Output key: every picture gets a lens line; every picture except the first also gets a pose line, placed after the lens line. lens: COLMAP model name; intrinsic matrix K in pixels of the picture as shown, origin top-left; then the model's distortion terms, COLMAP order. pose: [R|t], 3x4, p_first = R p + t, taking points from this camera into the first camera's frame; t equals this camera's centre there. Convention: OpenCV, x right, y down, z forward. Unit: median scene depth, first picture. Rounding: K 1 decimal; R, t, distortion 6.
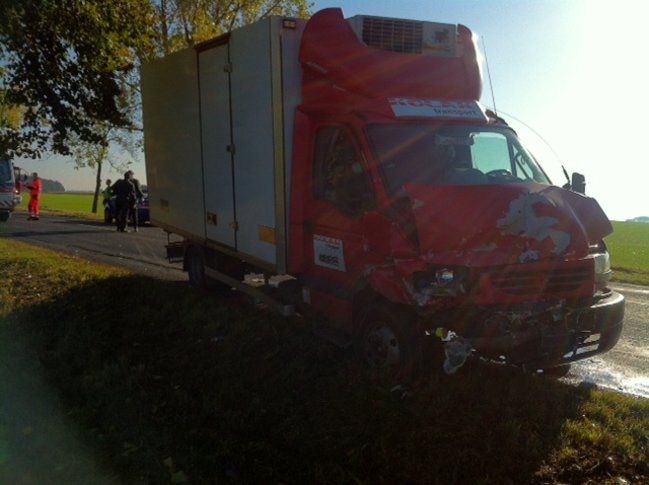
lens RADIAL K [[628.1, 0, 324.5], [0, 628.1, 242.5], [0, 0, 1]] dist [0.078170, -0.269093]
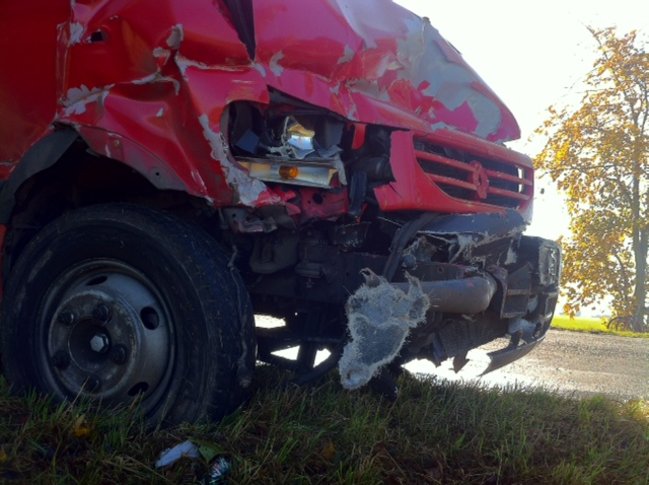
lens RADIAL K [[628.1, 0, 324.5], [0, 628.1, 242.5], [0, 0, 1]] dist [0.078170, -0.269093]
pose [[0.822950, 0.075177, 0.563118, -0.006201], [-0.019549, 0.994366, -0.104179, 0.152511], [-0.567777, 0.074726, 0.819783, 0.668183]]
